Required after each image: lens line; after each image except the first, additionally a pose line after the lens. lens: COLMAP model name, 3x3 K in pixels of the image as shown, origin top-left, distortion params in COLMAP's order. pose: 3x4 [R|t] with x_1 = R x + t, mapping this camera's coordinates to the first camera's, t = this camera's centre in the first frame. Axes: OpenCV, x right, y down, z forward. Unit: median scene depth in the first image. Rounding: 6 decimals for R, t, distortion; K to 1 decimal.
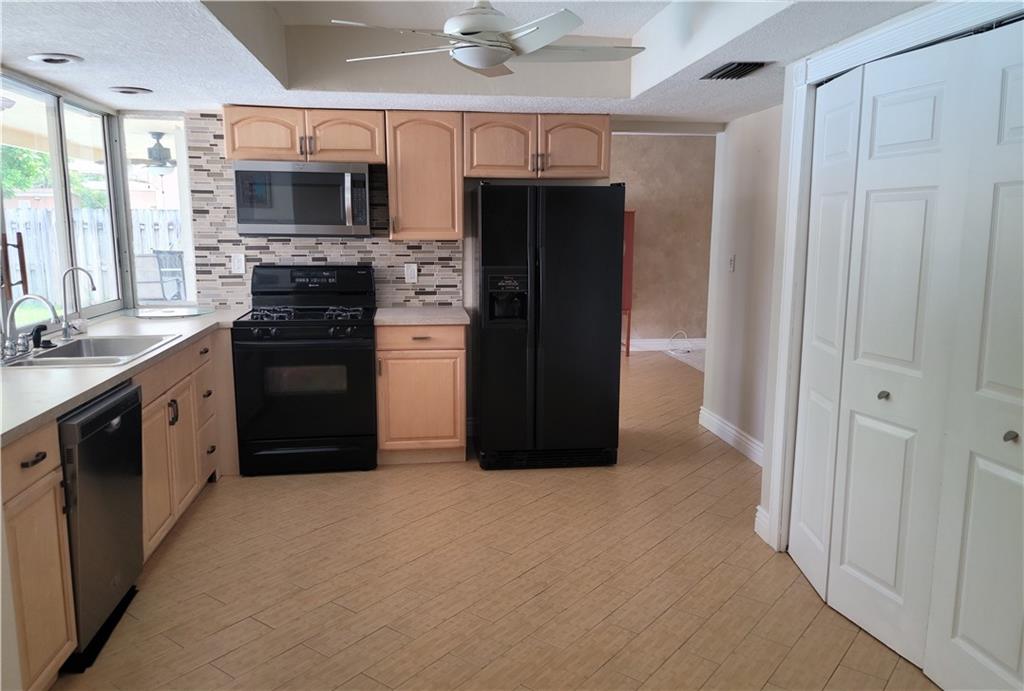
lens RADIAL K [[743.9, 0, 511.3], [0, 743.9, 343.6], [0, 0, 1]] dist [0.009415, 0.002310]
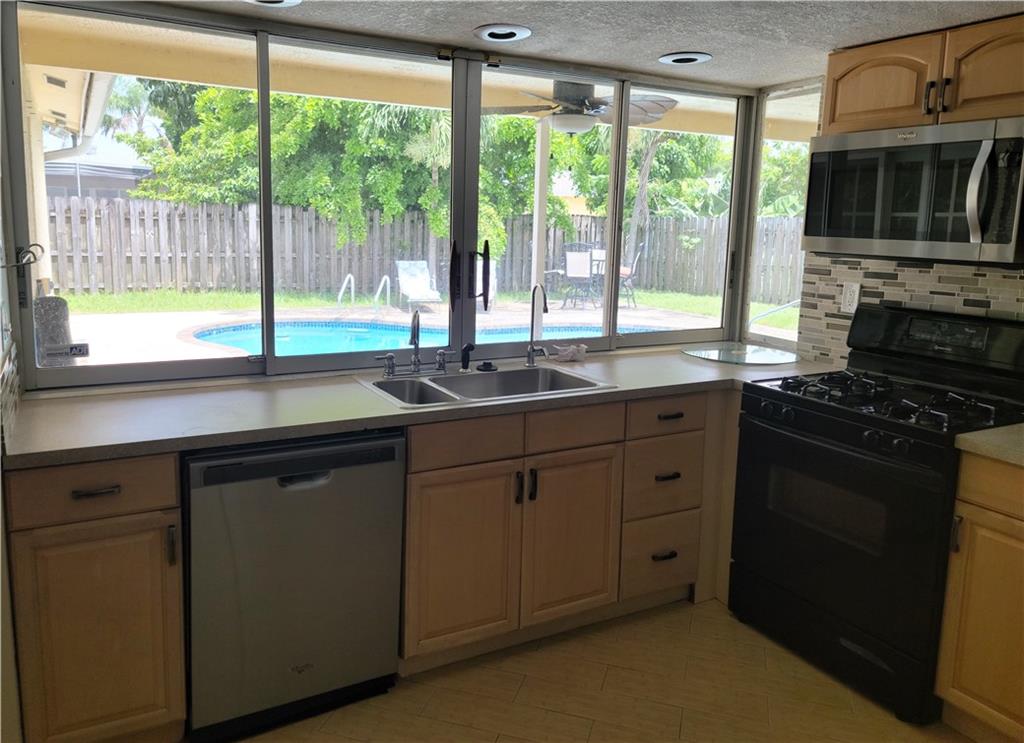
lens RADIAL K [[767.2, 0, 475.5], [0, 767.2, 333.9], [0, 0, 1]] dist [0.005460, -0.002729]
pose [[0.329495, 0.137290, -0.934122, 0.154912], [-0.166616, 0.982299, 0.085600, -0.079694], [0.929340, 0.127435, 0.346537, 0.473614]]
